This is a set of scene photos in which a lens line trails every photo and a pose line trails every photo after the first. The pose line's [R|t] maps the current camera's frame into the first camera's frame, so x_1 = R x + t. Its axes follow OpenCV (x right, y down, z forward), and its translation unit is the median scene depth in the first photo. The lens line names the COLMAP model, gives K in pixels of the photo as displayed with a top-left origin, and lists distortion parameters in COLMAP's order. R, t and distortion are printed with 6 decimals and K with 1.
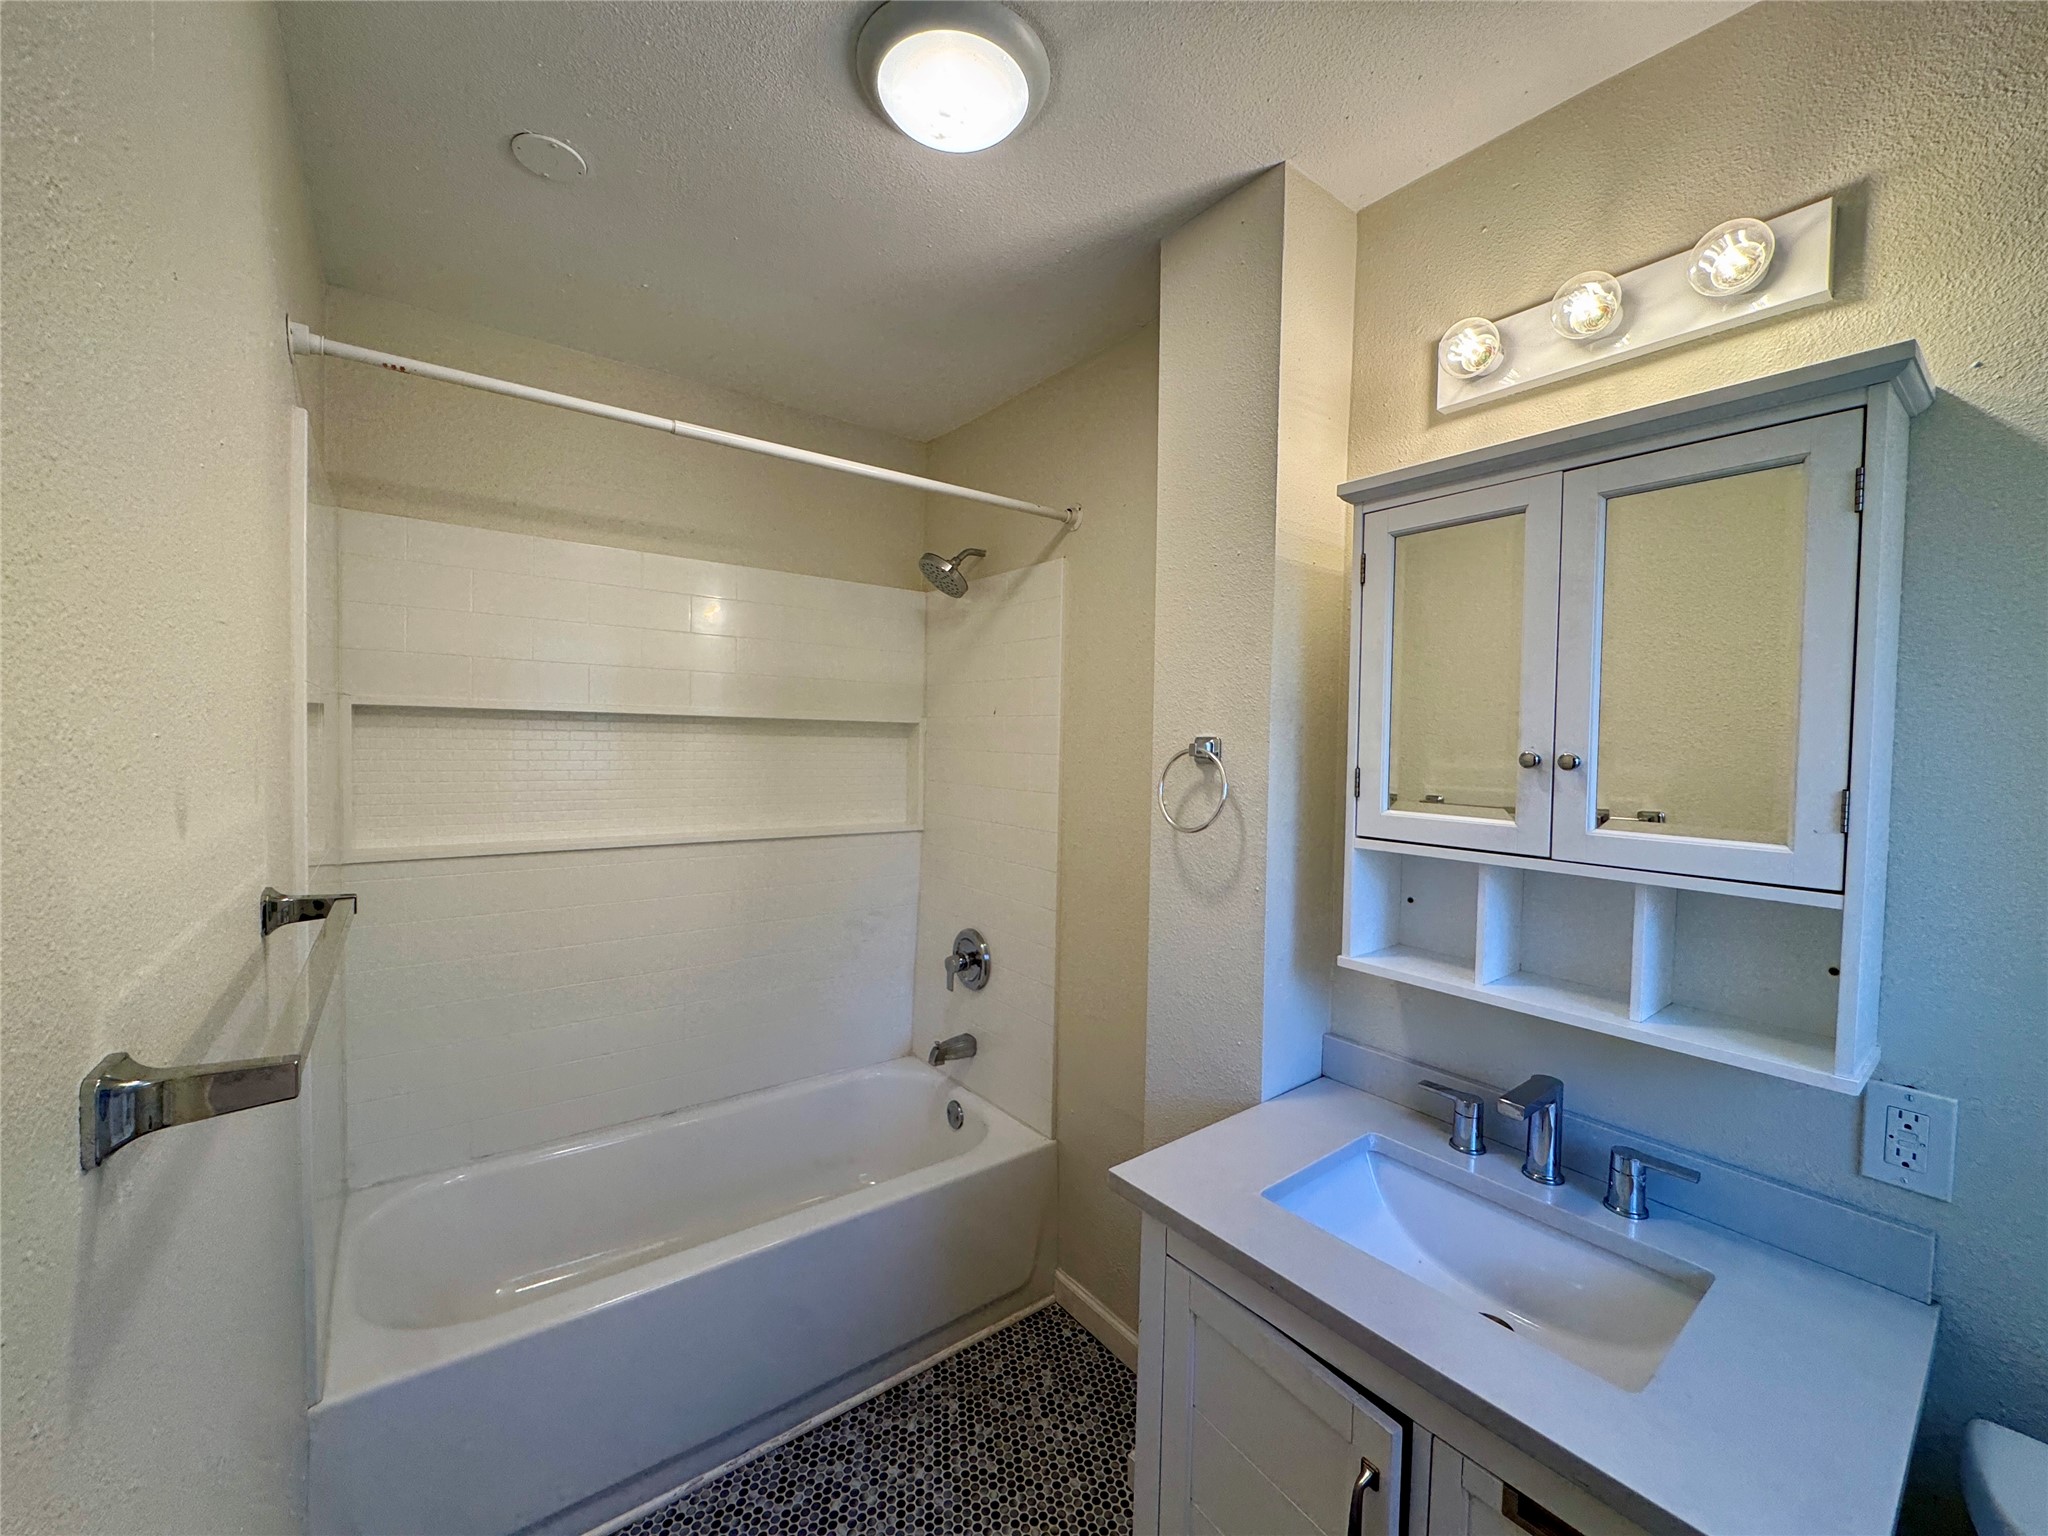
lens RADIAL K [[818.0, 0, 1028.4], [0, 818.0, 778.1], [0, 0, 1]] dist [-0.003980, 0.000014]
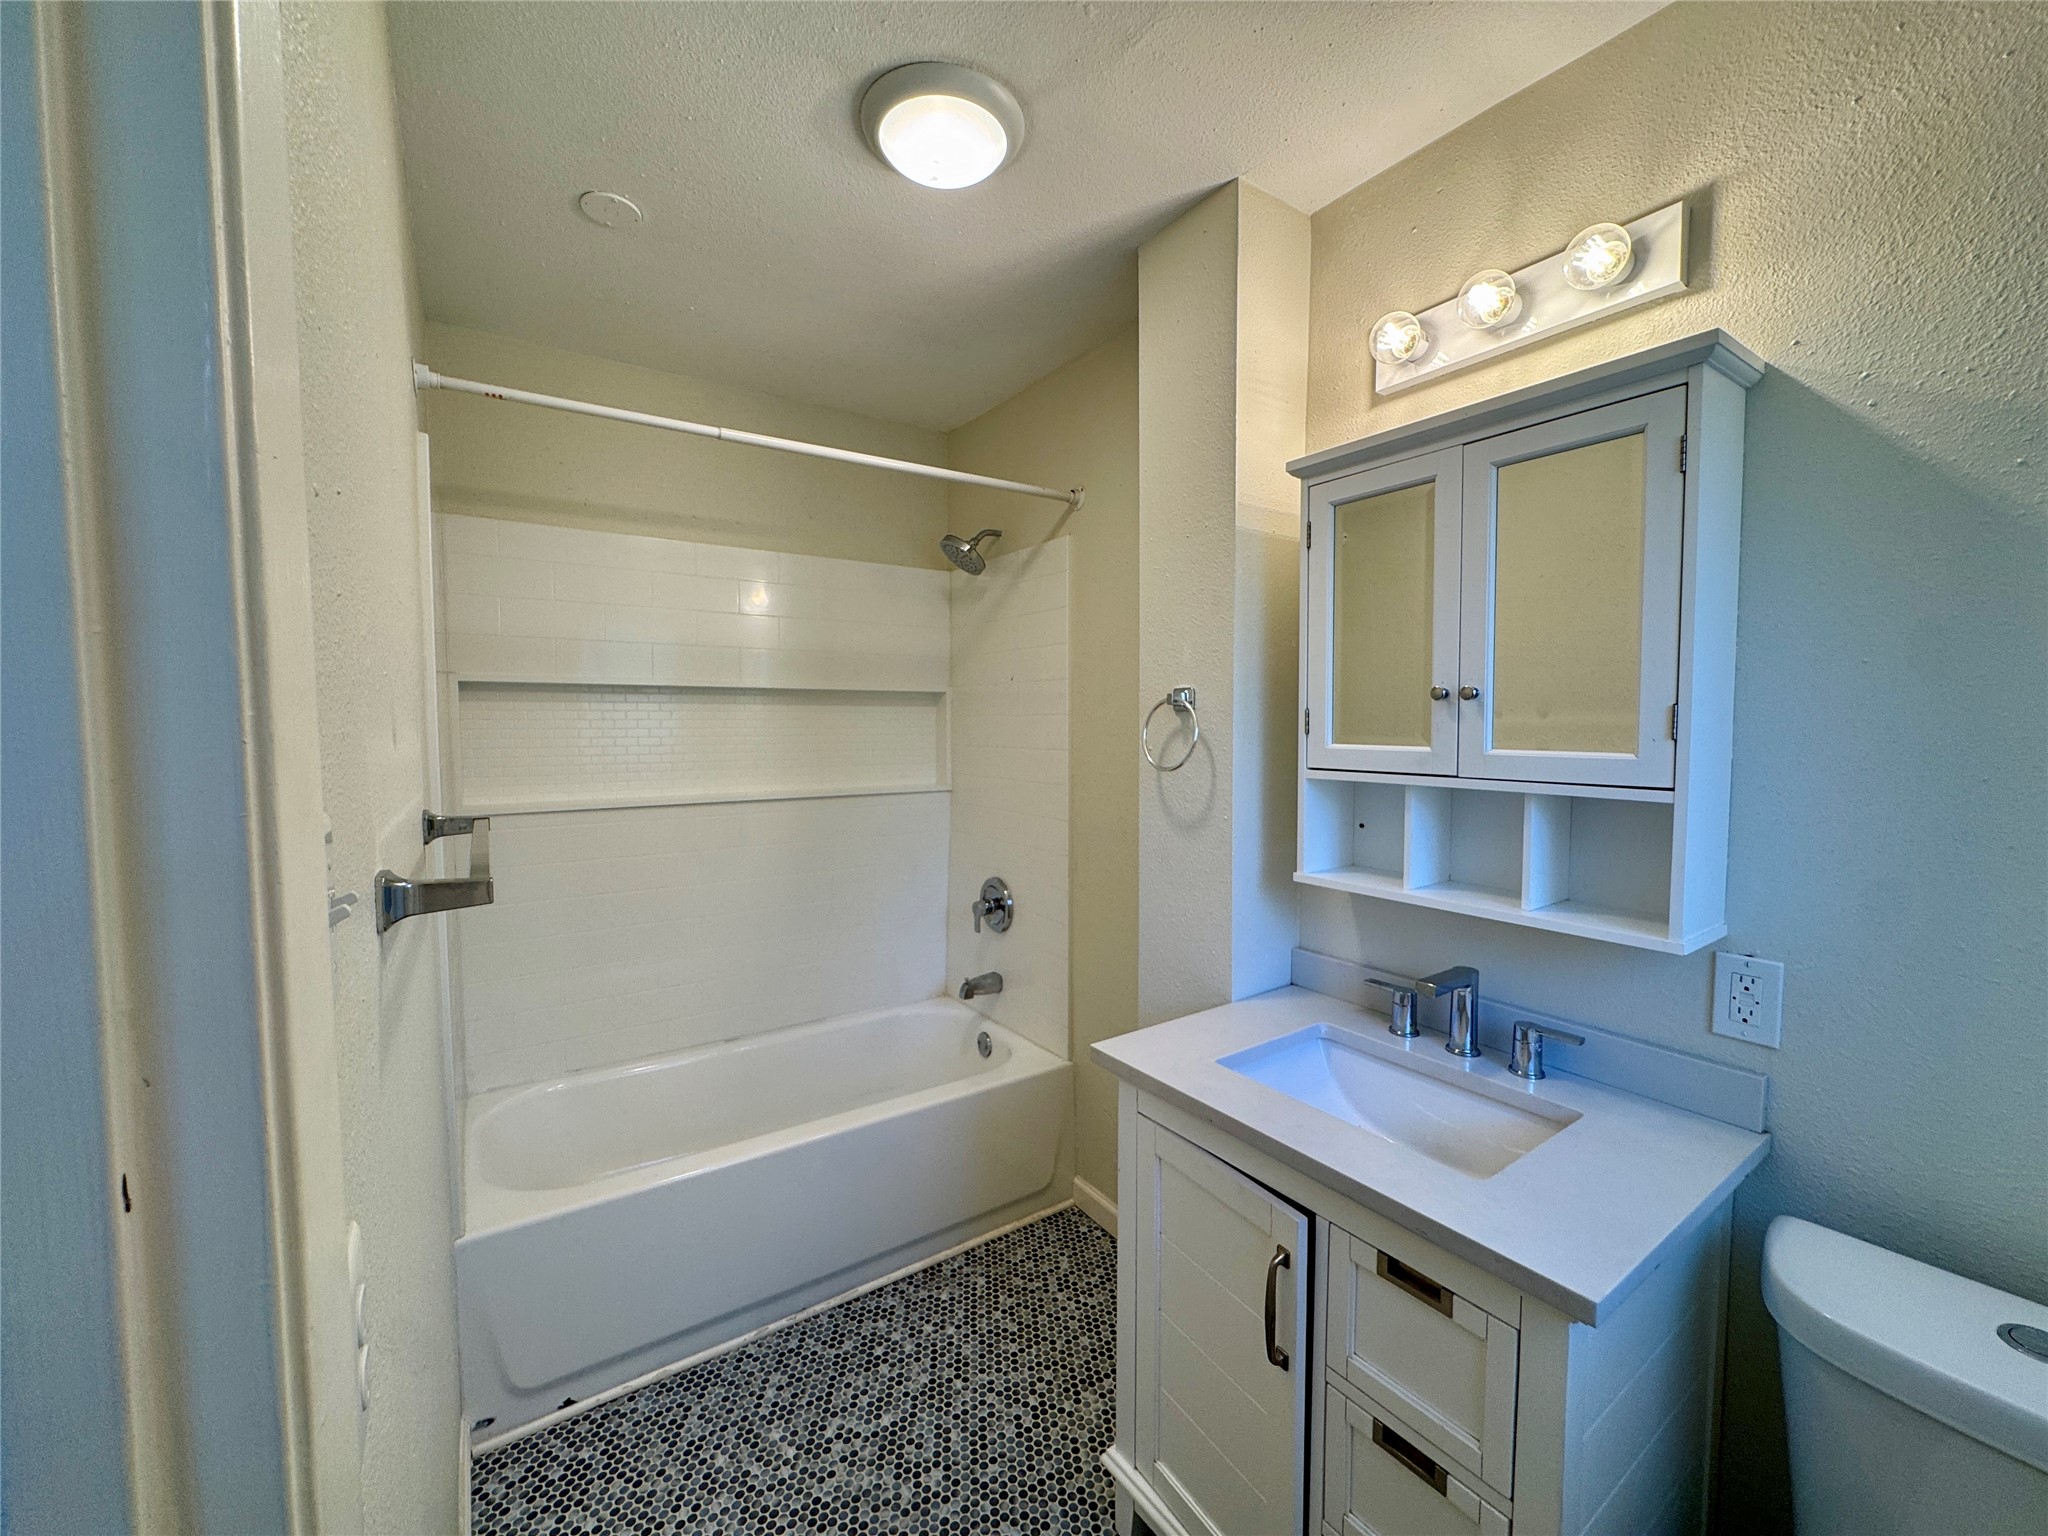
lens RADIAL K [[818.0, 0, 1030.6], [0, 818.0, 778.2], [0, 0, 1]] dist [-0.003980, 0.000014]
pose [[0.998310, -0.018069, -0.055228, 0.075187], [0.019278, 0.999584, 0.021445, 0.053621], [0.054817, -0.022474, 0.998243, -0.176736]]
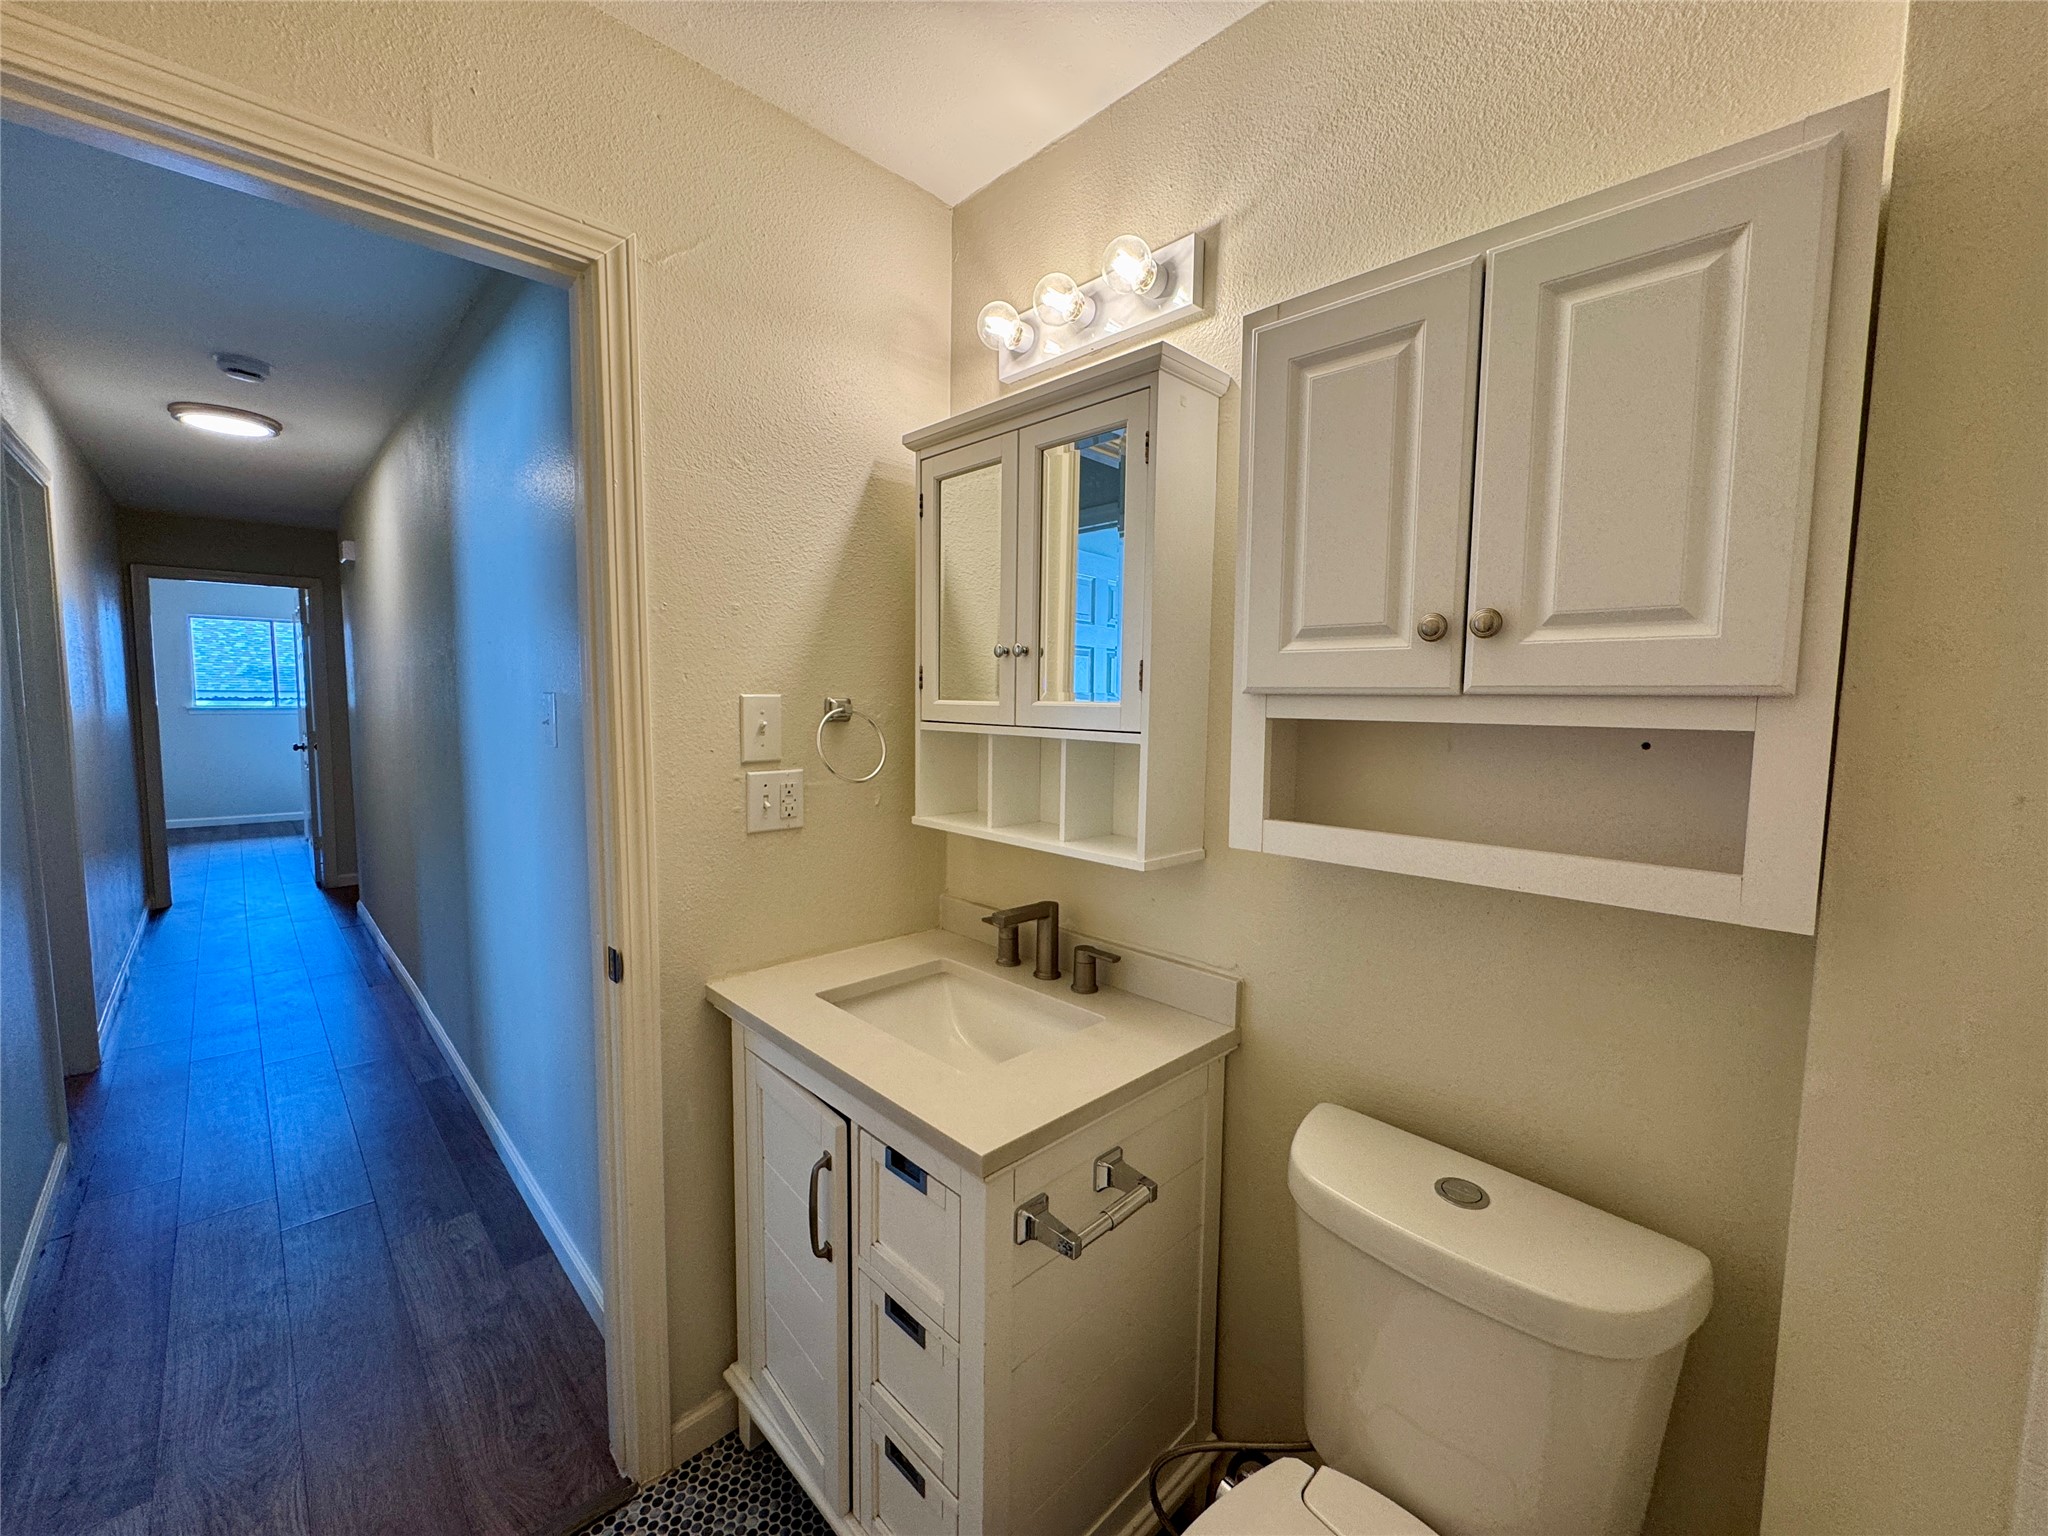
lens RADIAL K [[818.0, 0, 1018.2], [0, 818.0, 763.7], [0, 0, 1]] dist [-0.003980, 0.000014]
pose [[0.993687, 0.003041, 0.112148, 0.401482], [-0.007006, 0.999363, 0.034982, 0.091566], [-0.111970, -0.035547, 0.993076, -0.260642]]
